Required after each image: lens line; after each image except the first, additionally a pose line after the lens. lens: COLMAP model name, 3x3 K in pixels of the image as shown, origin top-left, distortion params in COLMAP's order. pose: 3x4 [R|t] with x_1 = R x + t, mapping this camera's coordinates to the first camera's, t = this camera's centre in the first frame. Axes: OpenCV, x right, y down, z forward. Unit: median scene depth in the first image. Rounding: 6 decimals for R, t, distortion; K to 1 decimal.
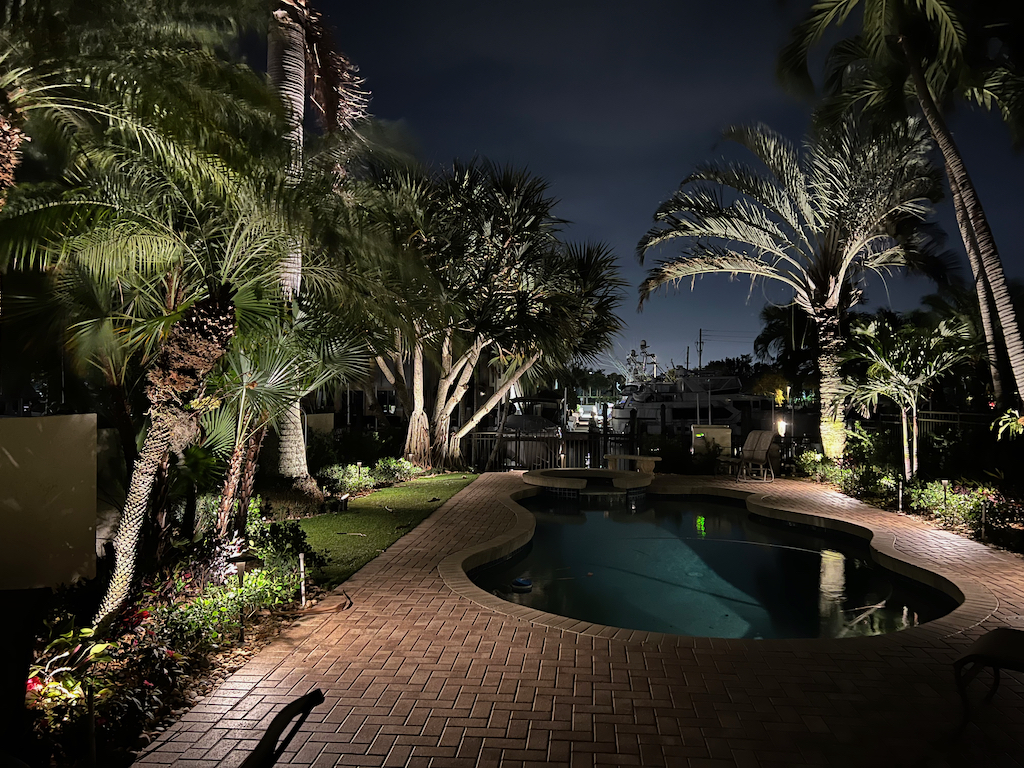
lens RADIAL K [[757.6, 0, 515.0], [0, 757.6, 382.8], [0, 0, 1]] dist [0.043343, -0.051817]
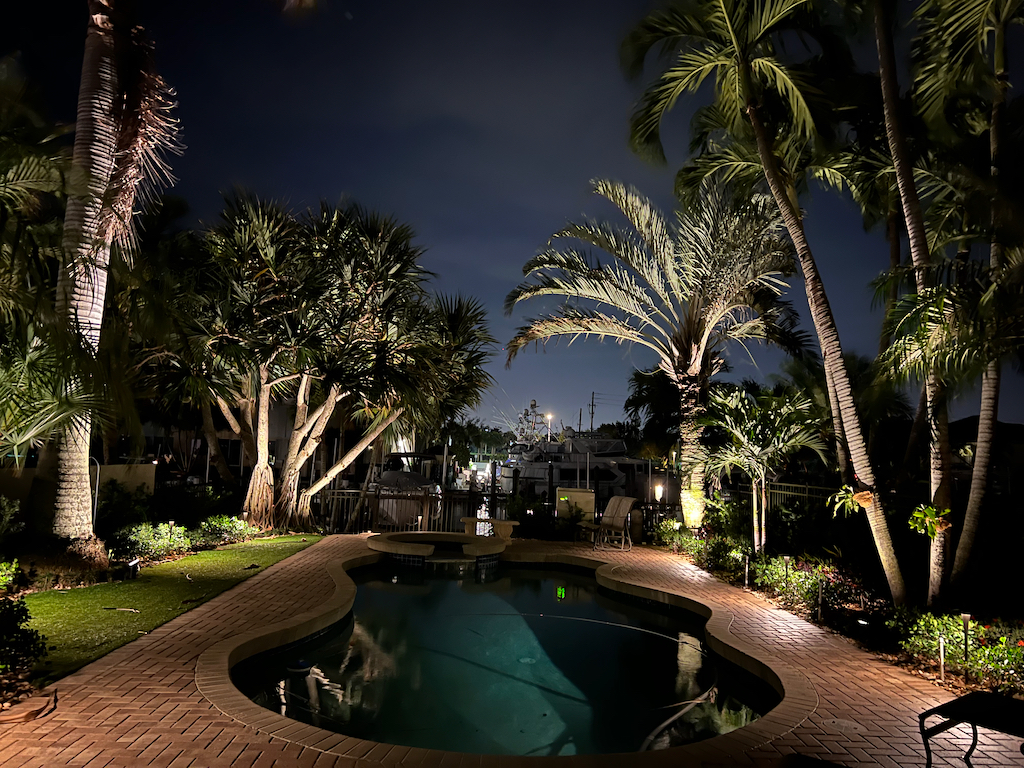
lens RADIAL K [[757.6, 0, 516.0], [0, 757.6, 384.9], [0, 0, 1]] dist [0.043343, -0.051817]
pose [[0.990035, 0.049083, 0.131988, 0.060664], [-0.039475, 0.996443, -0.074454, -0.002544], [-0.135173, 0.068502, 0.988451, 0.054512]]
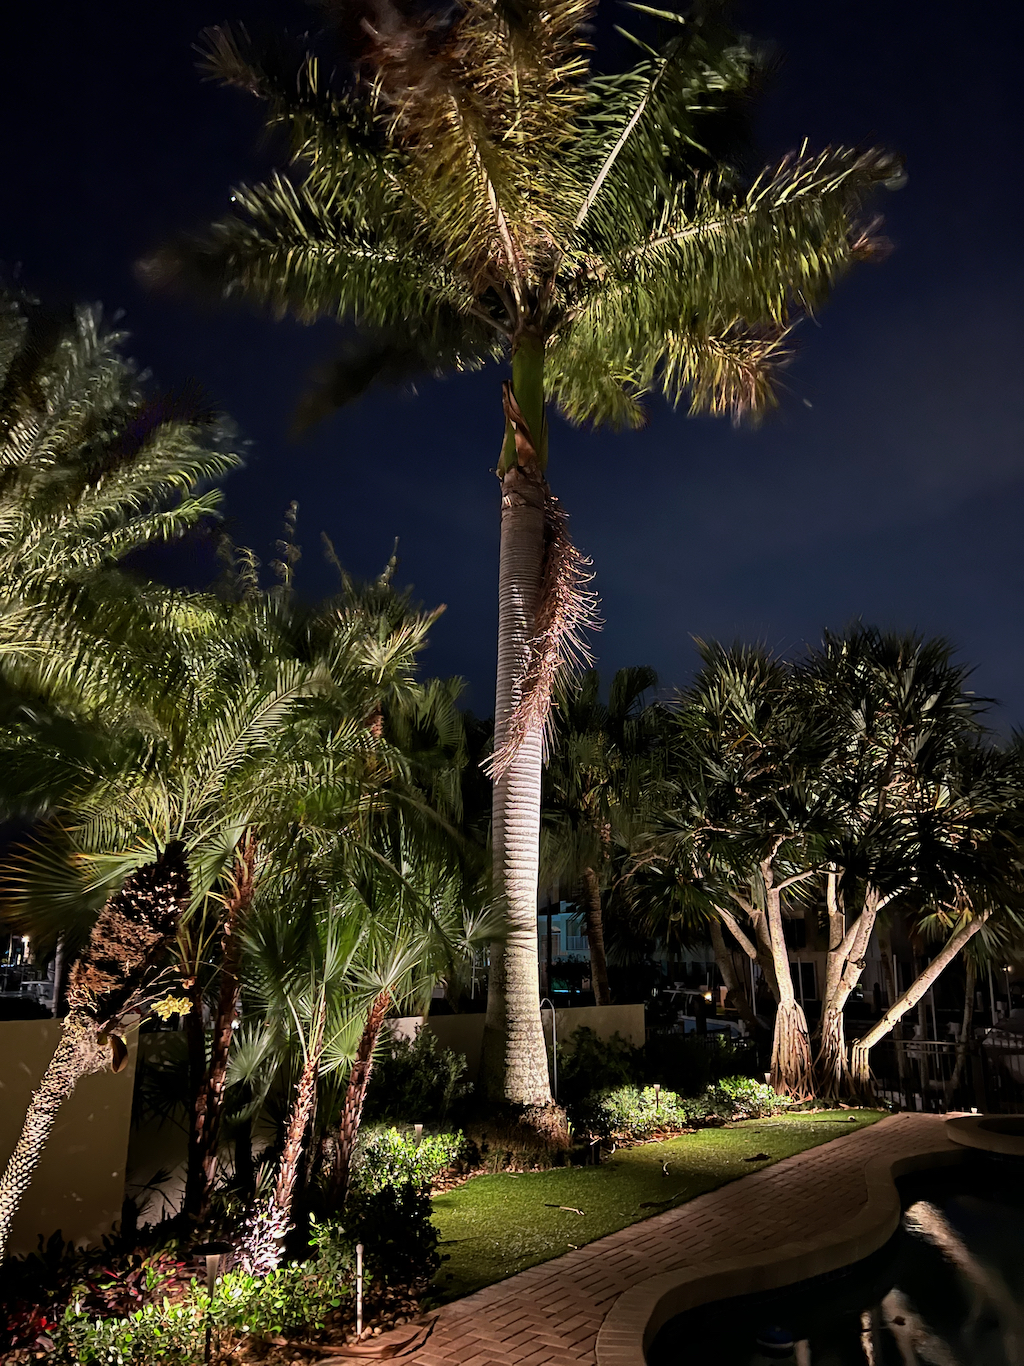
lens RADIAL K [[1010.6, 0, 514.6], [0, 1010.6, 680.0], [0, 0, 1]] dist [0.043343, -0.051817]
pose [[0.877733, -0.127703, -0.461820, 0.132355], [0.004892, 0.966168, -0.257869, -0.008151], [0.479126, 0.224081, 0.848661, 0.091943]]
